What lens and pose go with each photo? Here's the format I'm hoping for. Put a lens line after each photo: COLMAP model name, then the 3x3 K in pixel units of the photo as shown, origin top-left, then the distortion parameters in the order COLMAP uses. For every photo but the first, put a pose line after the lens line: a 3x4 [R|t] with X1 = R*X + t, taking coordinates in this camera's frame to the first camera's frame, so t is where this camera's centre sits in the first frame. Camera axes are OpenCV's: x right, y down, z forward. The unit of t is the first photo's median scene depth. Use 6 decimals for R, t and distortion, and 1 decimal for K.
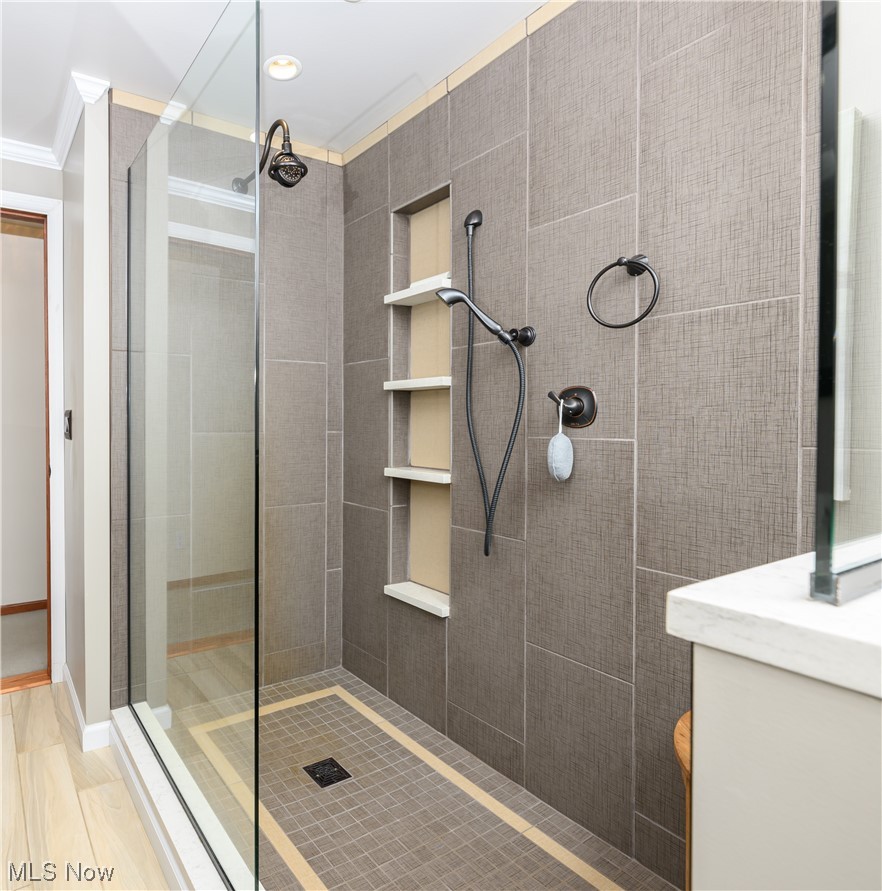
lens RADIAL K [[619.7, 0, 441.0], [0, 619.7, 445.5], [0, 0, 1]] dist [-0.003199, -0.000719]
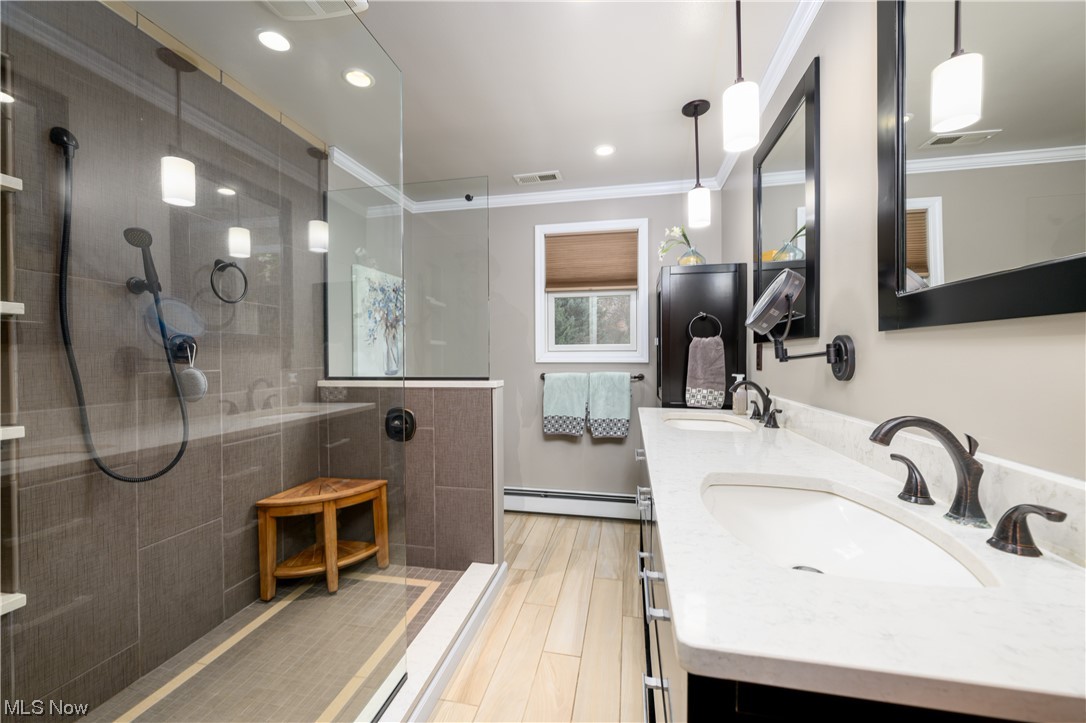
lens RADIAL K [[430.2, 0, 543.0], [0, 430.2, 361.5], [0, 0, 1]] dist [-0.000526, 0.000014]
pose [[-0.668419, -0.005669, 0.743764, -0.971141], [0.037594, 0.998435, 0.041395, -0.043301], [-0.742834, 0.055631, -0.667160, 0.951546]]
